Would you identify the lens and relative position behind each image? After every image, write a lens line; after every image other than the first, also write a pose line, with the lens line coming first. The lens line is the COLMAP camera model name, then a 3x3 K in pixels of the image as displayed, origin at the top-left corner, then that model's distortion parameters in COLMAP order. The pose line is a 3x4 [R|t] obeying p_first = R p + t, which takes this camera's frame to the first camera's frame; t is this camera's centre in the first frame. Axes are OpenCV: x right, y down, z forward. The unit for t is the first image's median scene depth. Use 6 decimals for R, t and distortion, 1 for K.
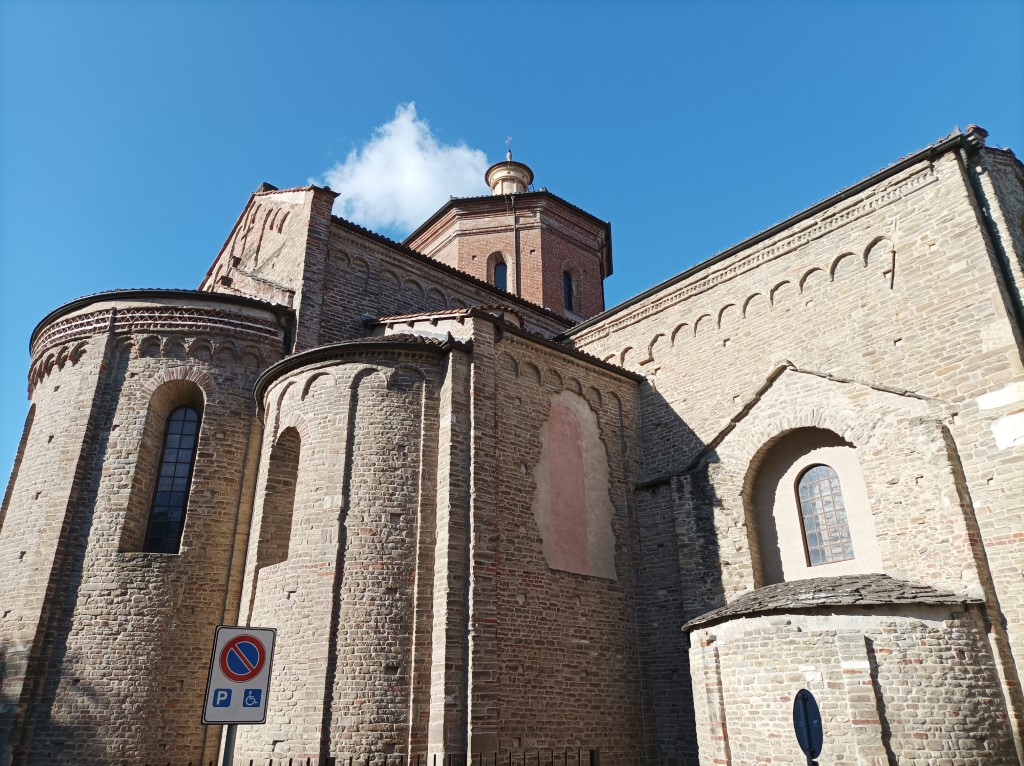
lens RADIAL K [[752.4, 0, 512.0], [0, 752.4, 383.0], [0, 0, 1]] dist [0.024128, -0.010762]
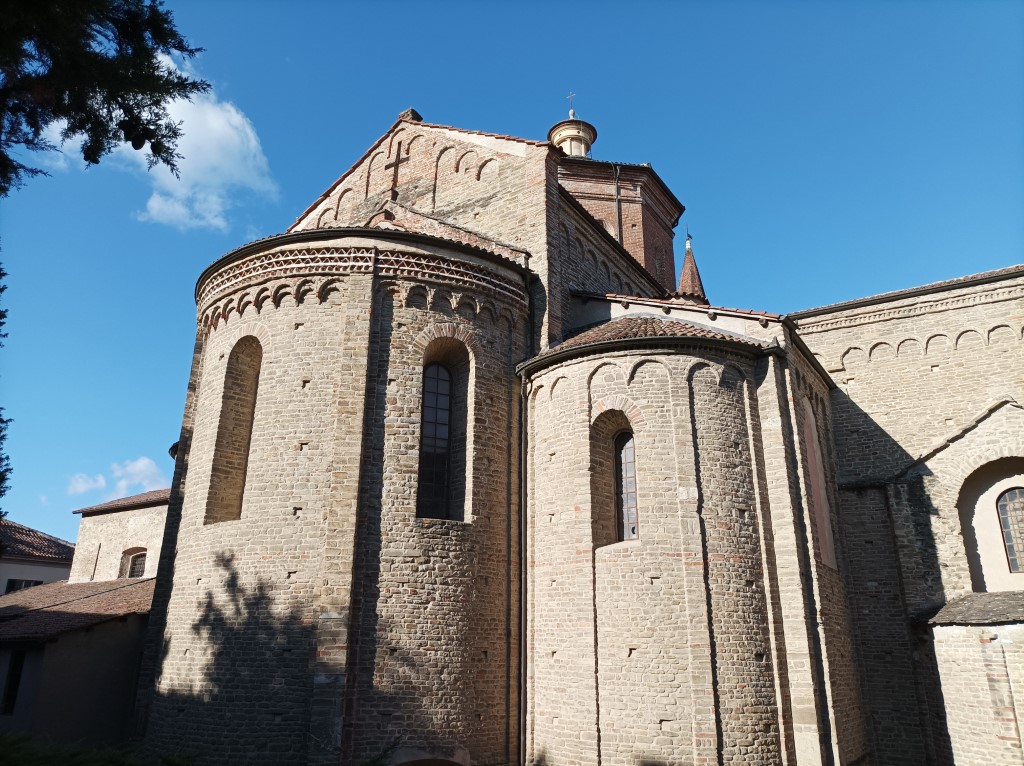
lens RADIAL K [[752.4, 0, 512.0], [0, 752.4, 383.0], [0, 0, 1]] dist [0.024128, -0.010762]
pose [[0.957973, 0.114463, 0.263031, -0.672413], [-0.137884, 0.987805, 0.072319, -0.029456], [-0.251546, -0.105547, 0.962073, 0.073626]]
